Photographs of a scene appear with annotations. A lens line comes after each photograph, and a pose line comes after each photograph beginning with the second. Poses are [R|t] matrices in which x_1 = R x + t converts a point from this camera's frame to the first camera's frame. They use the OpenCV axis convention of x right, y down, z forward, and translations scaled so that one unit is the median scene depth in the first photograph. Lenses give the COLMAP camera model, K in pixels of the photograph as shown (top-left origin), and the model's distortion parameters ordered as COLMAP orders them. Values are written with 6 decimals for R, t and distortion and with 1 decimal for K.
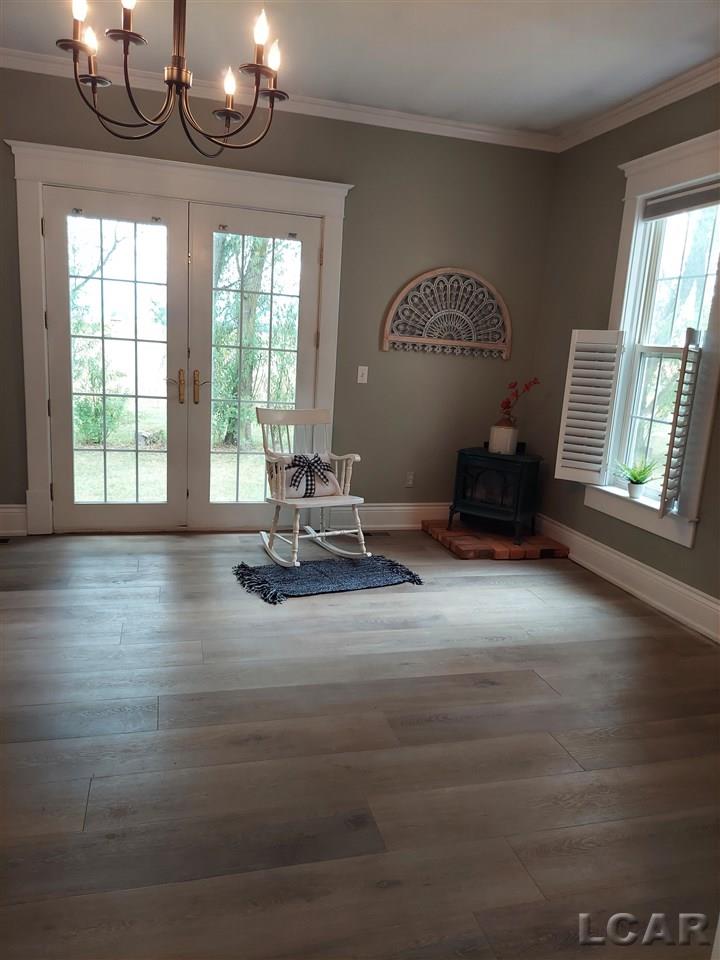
lens RADIAL K [[693.2, 0, 360.0], [0, 693.2, 480.0], [0, 0, 1]] dist [0.083171, -0.136572]
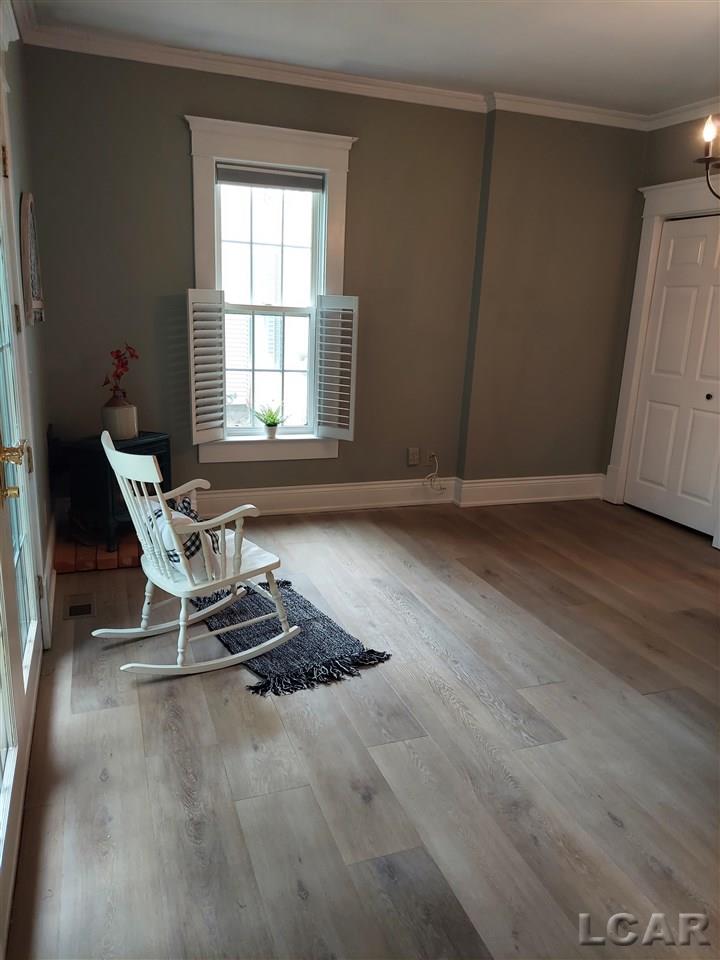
lens RADIAL K [[693.2, 0, 360.0], [0, 693.2, 480.0], [0, 0, 1]] dist [0.083171, -0.136572]
pose [[-0.085118, -0.309272, 0.947156, -0.825348], [0.148709, 0.936016, 0.318999, -0.285050], [-0.985211, 0.168003, -0.033681, 1.000584]]
